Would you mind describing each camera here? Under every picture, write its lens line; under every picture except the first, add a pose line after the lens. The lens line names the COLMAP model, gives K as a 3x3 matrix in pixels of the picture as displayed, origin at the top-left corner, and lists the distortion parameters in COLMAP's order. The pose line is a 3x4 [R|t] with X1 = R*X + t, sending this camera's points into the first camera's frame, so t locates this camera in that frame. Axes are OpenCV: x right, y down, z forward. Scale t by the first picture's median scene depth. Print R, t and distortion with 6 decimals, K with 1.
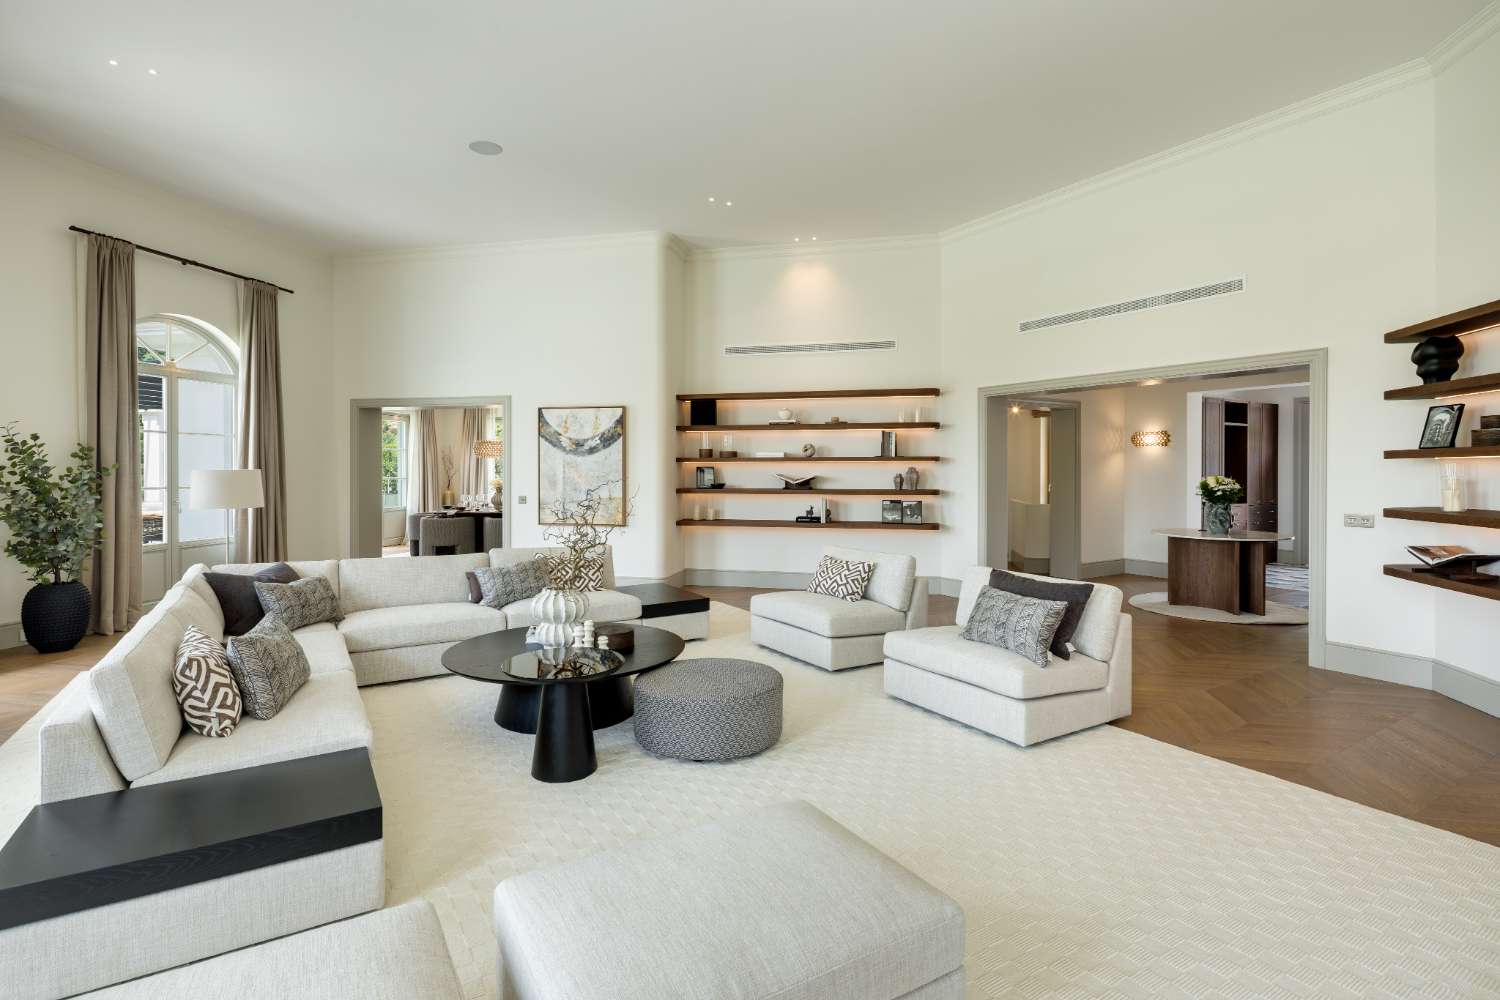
lens RADIAL K [[726.0, 0, 748.6], [0, 726.0, 487.7], [0, 0, 1]] dist [0.001104, -0.000516]
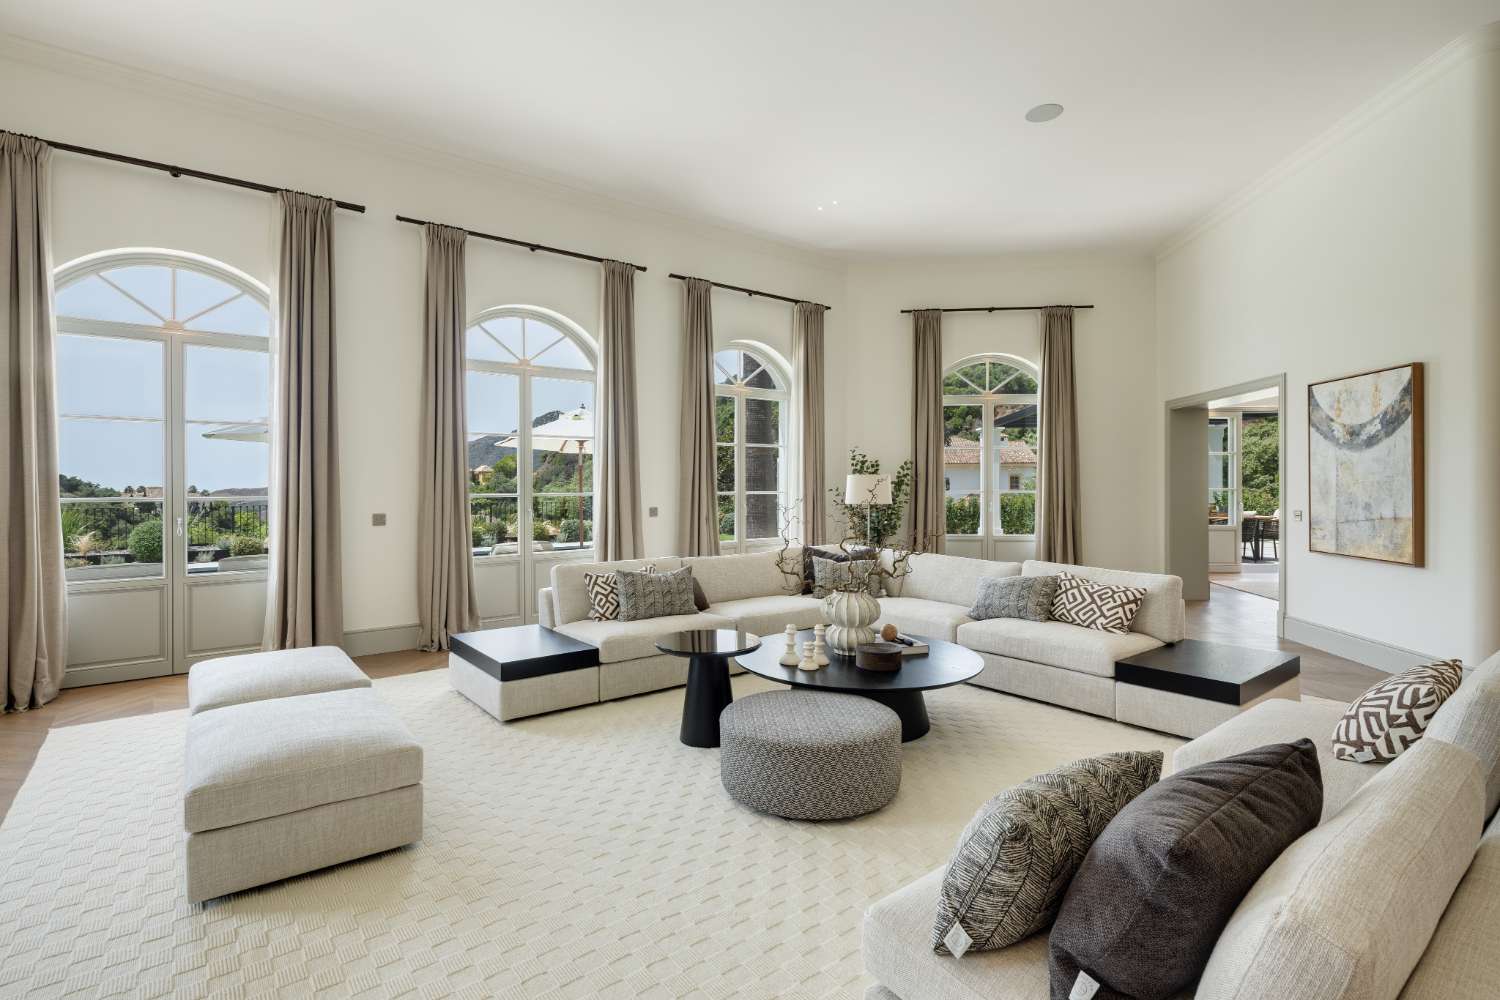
lens RADIAL K [[714.5, 0, 722.5], [0, 714.5, 487.8], [0, 0, 1]] dist [-0.009688, 0.000742]
pose [[0.090978, 0.005286, -0.995839, 0.350776], [-0.024828, 0.999687, 0.003038, 0.001340], [0.995543, 0.024448, 0.091081, 0.386859]]
